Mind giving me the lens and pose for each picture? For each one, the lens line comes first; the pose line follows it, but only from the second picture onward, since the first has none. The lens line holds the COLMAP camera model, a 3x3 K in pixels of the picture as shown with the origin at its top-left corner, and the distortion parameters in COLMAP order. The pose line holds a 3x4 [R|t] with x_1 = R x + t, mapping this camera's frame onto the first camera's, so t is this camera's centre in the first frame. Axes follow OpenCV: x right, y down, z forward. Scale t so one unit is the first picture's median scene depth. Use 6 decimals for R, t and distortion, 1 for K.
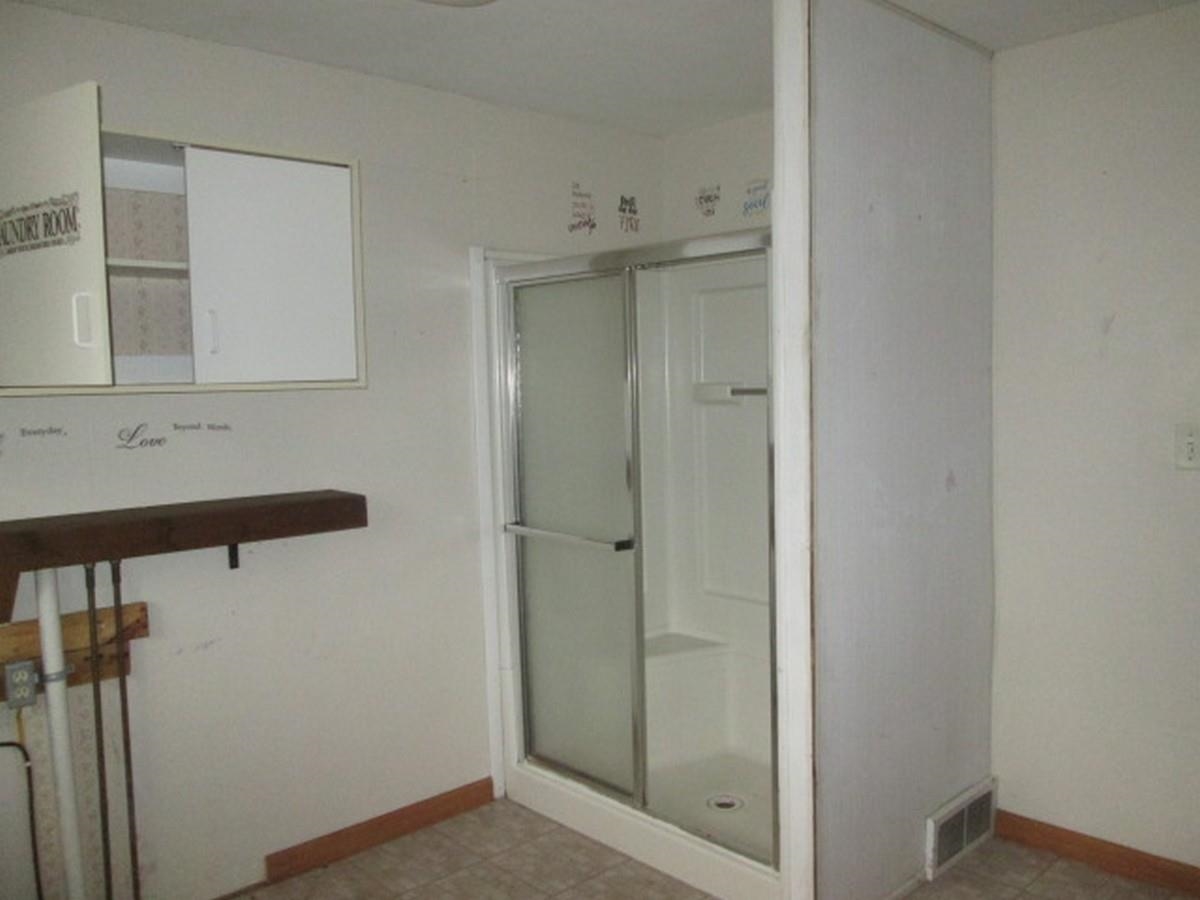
lens RADIAL K [[964.5, 0, 600.0], [0, 964.5, 450.0], [0, 0, 1]] dist [-0.065254, 0.008627]
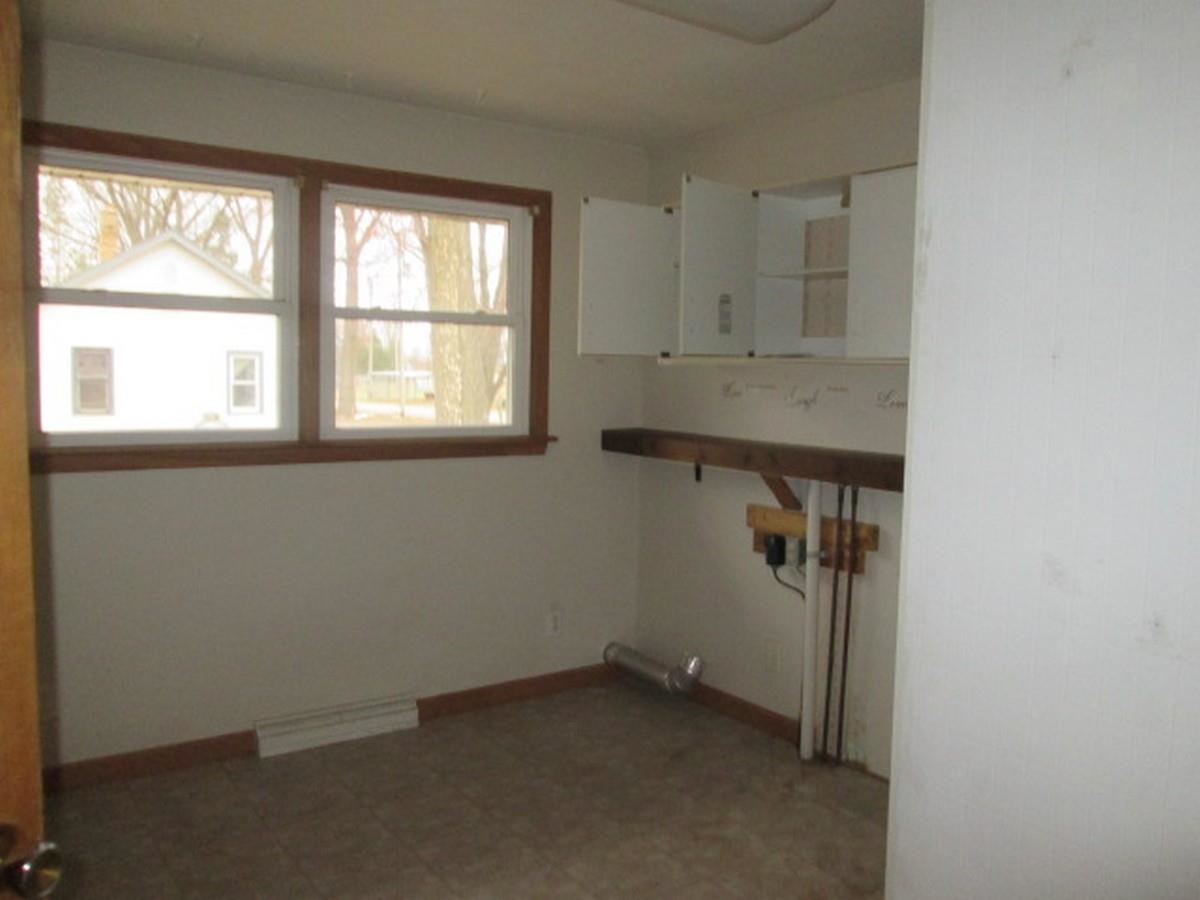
lens RADIAL K [[964.5, 0, 600.0], [0, 964.5, 450.0], [0, 0, 1]] dist [-0.065254, 0.008627]
pose [[-0.128634, 0.111613, -0.985391, 0.912932], [-0.084634, 0.988786, 0.123046, -0.077422], [0.988074, 0.099226, -0.117746, 0.820383]]
